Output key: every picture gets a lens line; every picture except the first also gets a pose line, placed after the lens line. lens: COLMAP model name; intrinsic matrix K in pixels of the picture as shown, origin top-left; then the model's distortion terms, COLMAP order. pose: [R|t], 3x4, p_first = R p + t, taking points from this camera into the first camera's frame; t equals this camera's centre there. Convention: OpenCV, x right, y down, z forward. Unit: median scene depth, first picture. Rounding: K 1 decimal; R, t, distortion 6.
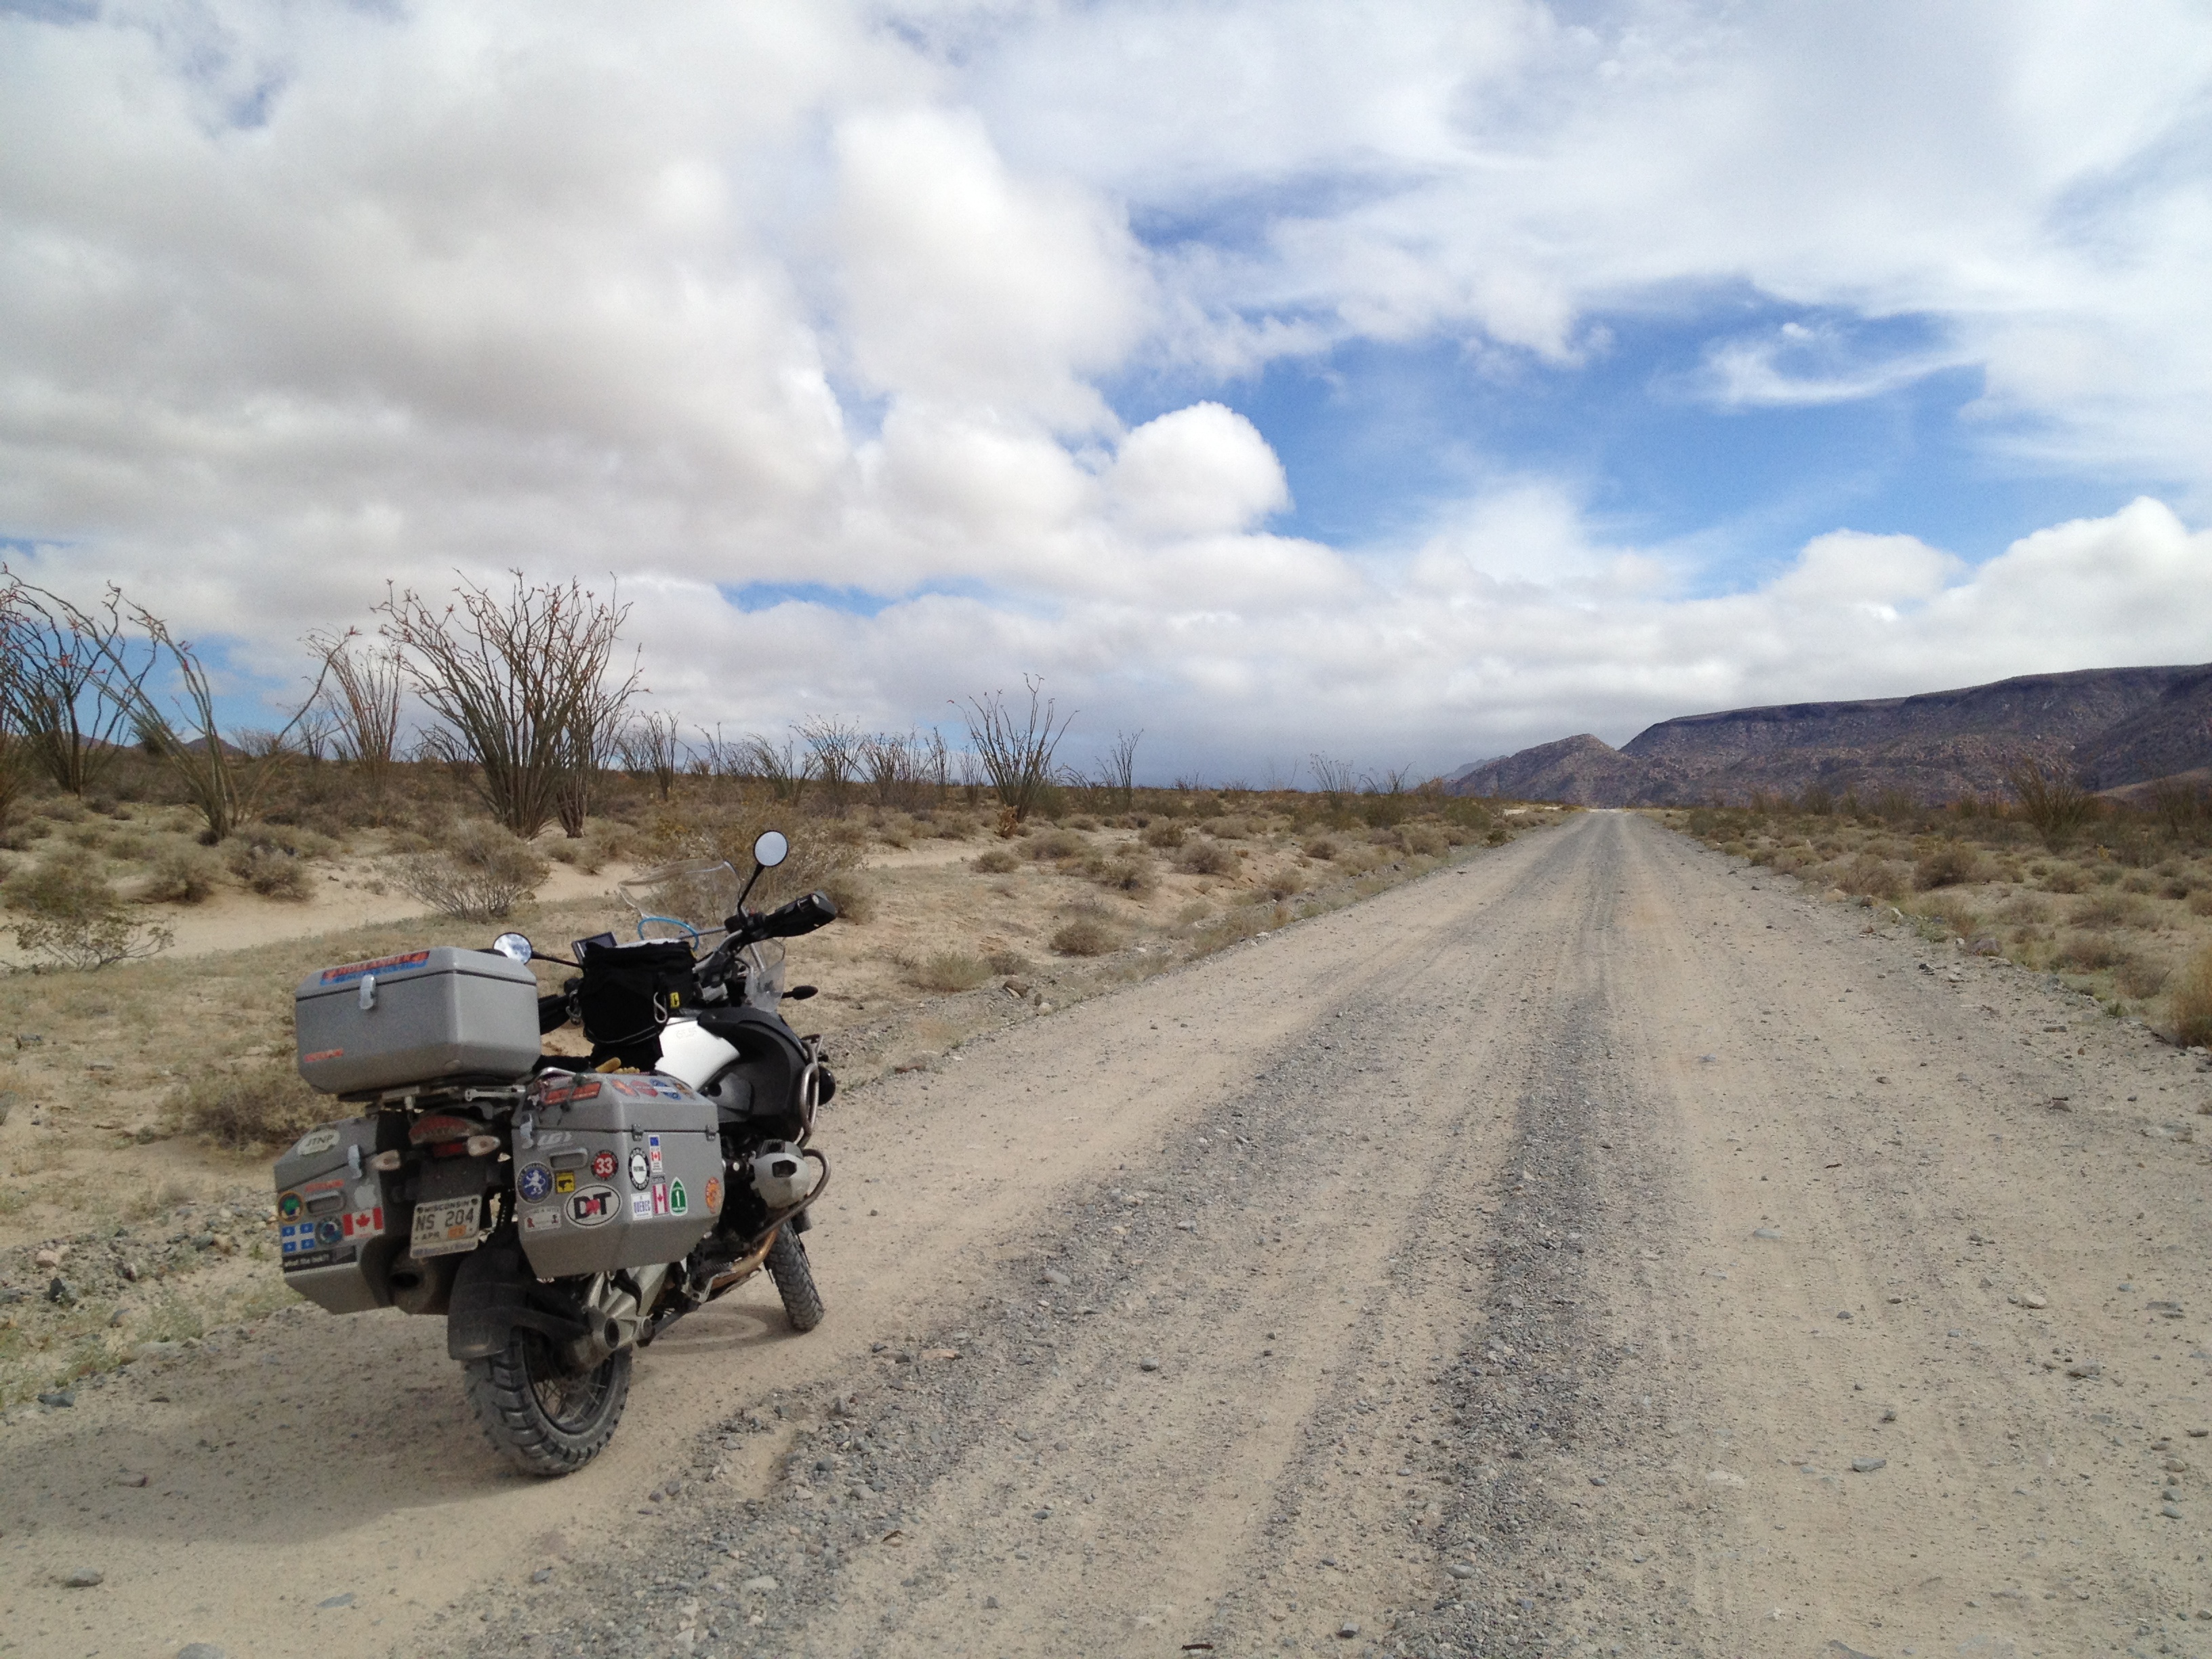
lens RADIAL K [[2491.2, 0, 1106.0], [0, 2491.2, 829.5], [0, 0, 1]] dist [0.204939, -0.808075]
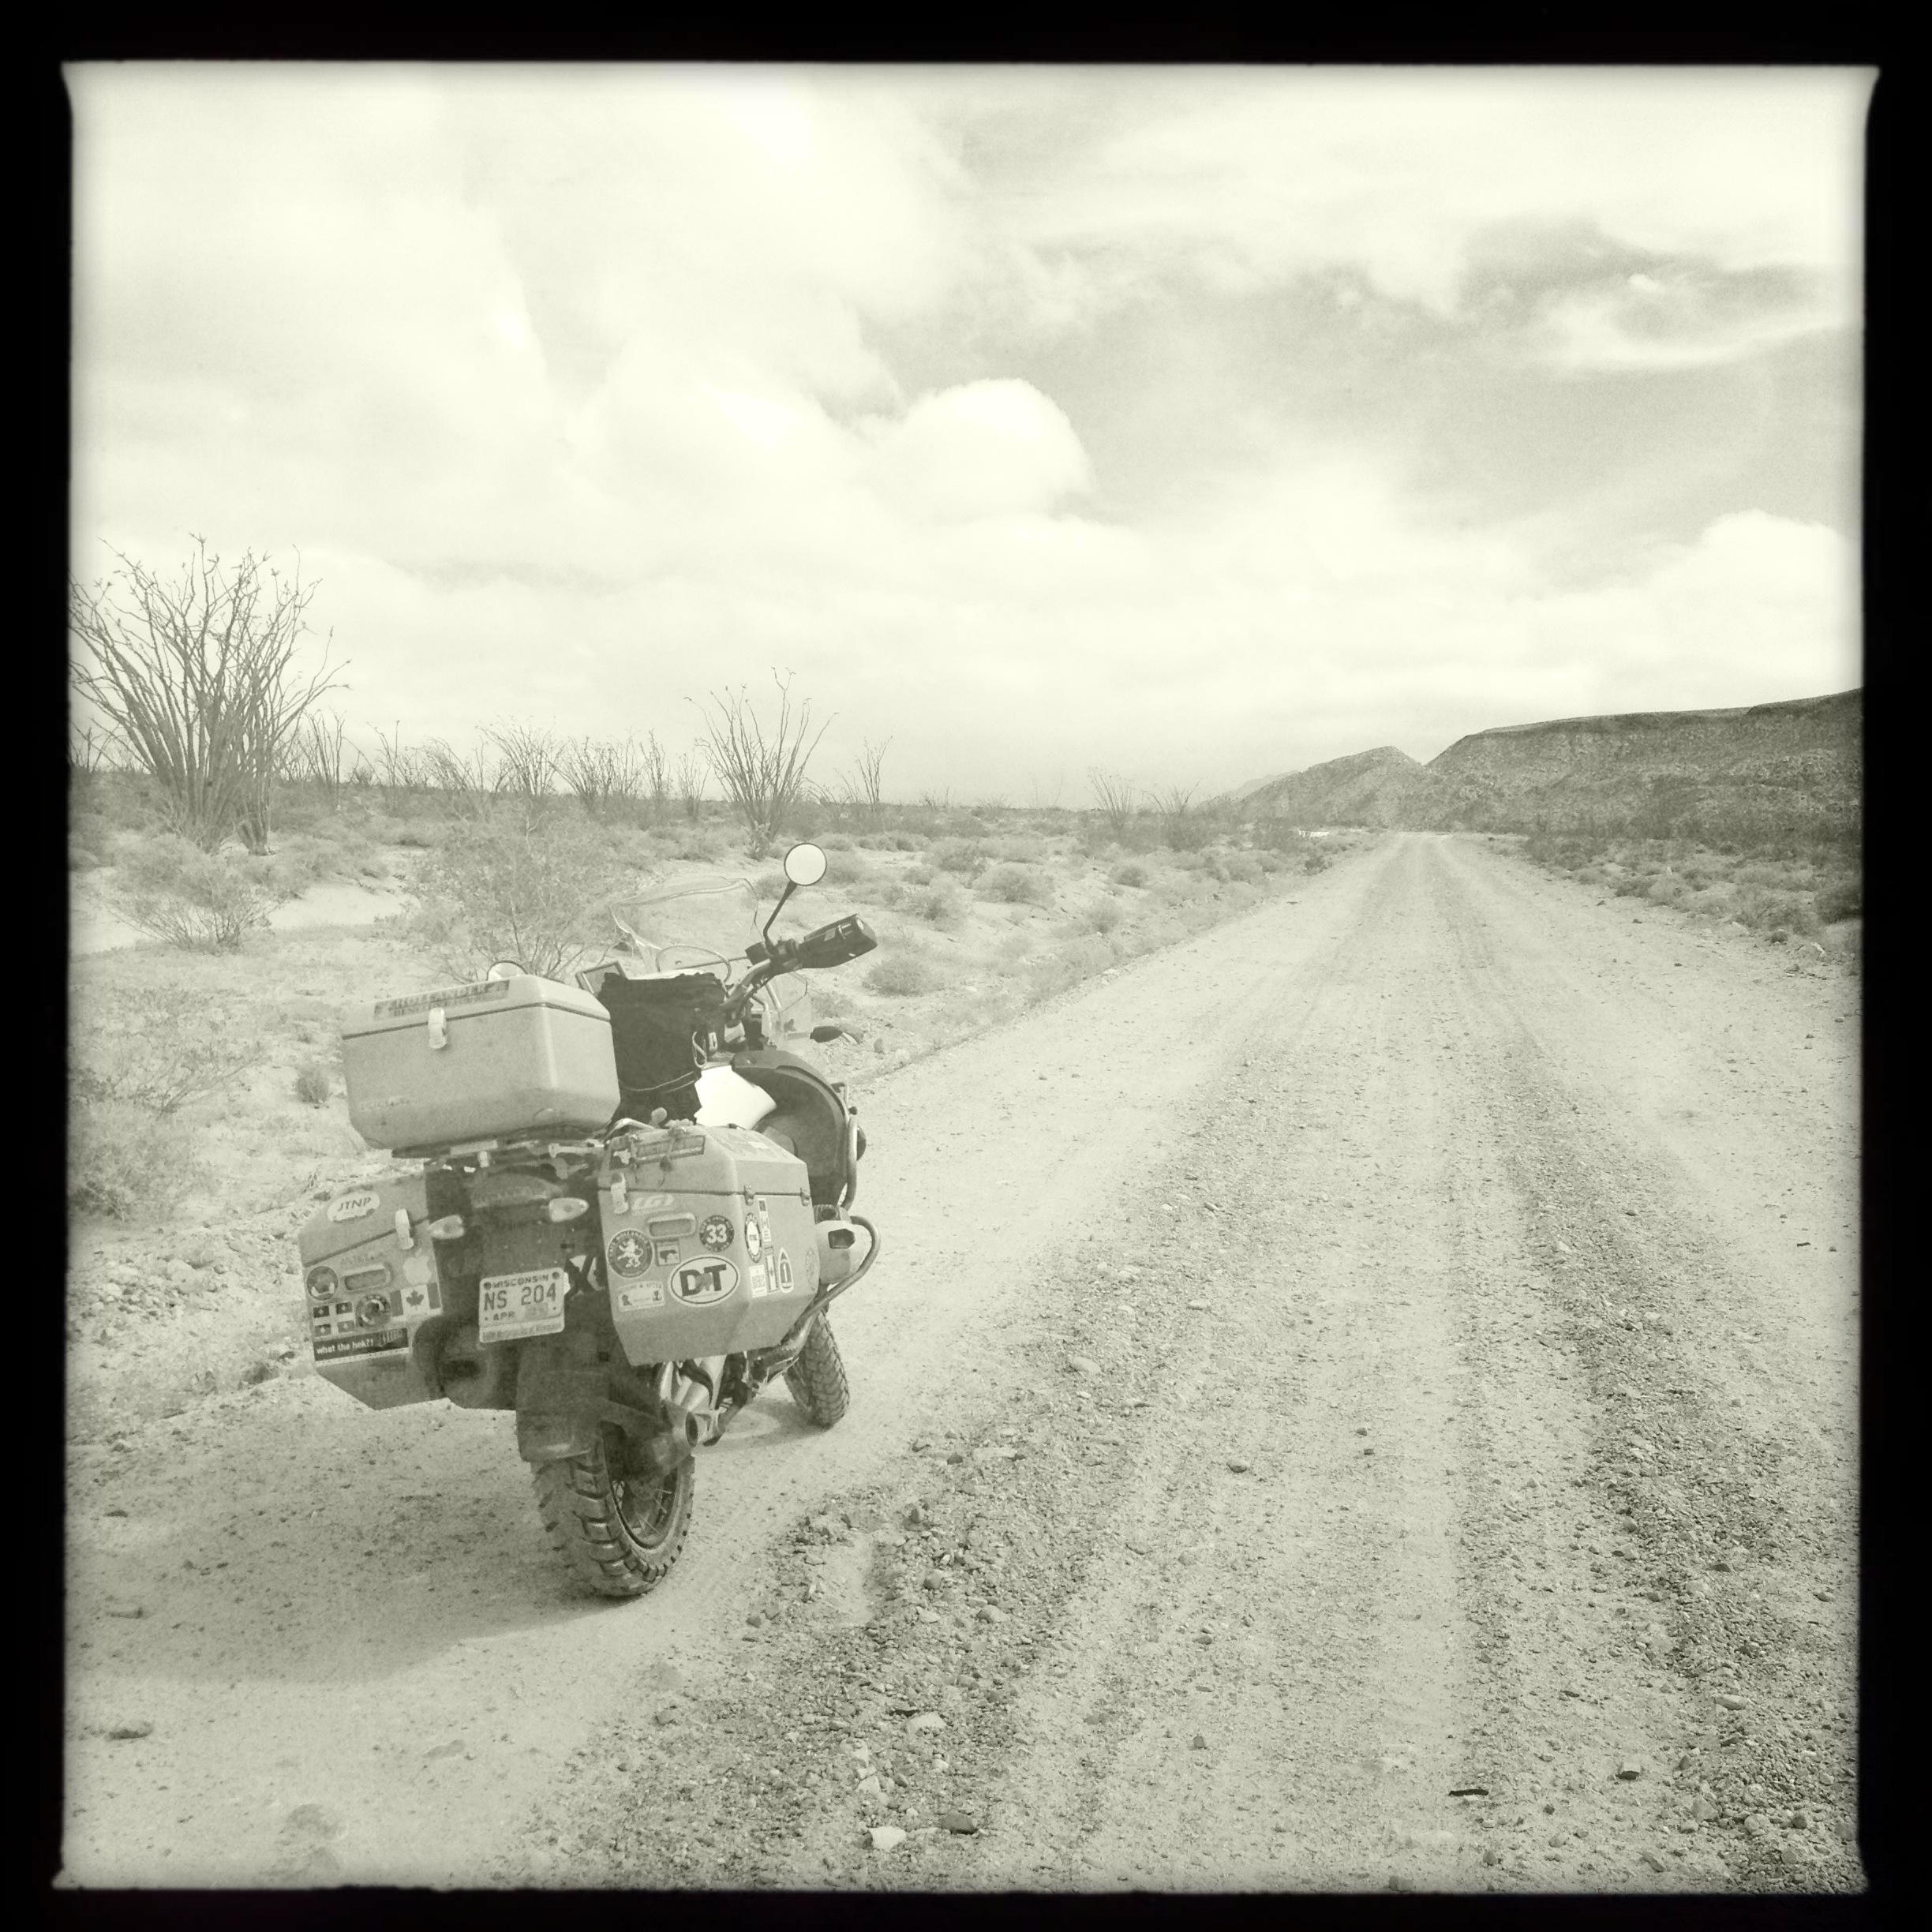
lens RADIAL K [[2861.8, 0, 966.0], [0, 2861.8, 966.0], [0, 0, 1]] dist [0.191720, -0.757173]
pose [[0.998538, 0.004067, 0.053895, -0.143410], [-0.006183, 0.999214, 0.039150, 0.004422], [-0.053693, -0.039426, 0.997779, 0.028853]]
